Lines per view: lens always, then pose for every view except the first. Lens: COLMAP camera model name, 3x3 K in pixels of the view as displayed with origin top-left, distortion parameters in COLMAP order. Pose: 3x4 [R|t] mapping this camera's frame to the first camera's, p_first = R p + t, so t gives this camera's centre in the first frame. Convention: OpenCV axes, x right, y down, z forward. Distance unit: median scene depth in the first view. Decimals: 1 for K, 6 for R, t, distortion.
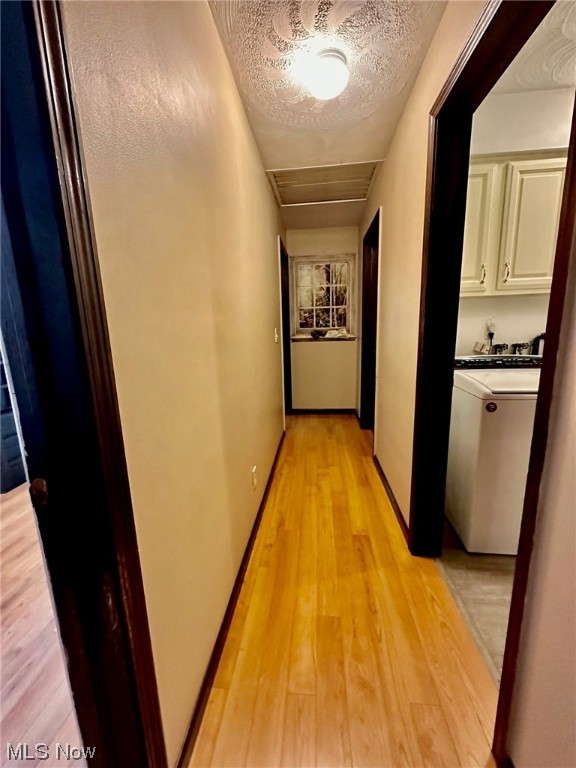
lens RADIAL K [[305.3, 0, 288.0], [0, 305.3, 384.0], [0, 0, 1]] dist [-0.002541, -0.000359]
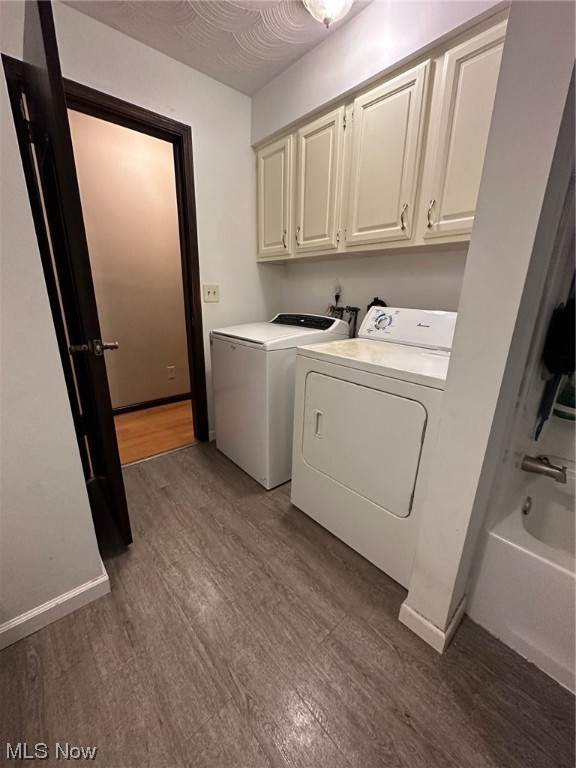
lens RADIAL K [[305.3, 0, 288.0], [0, 305.3, 384.0], [0, 0, 1]] dist [-0.002541, -0.000359]
pose [[0.733963, 0.231035, -0.638687, 1.590777], [-0.163218, 0.972808, 0.164333, -0.022989], [0.659287, -0.016369, 0.751713, 0.146164]]
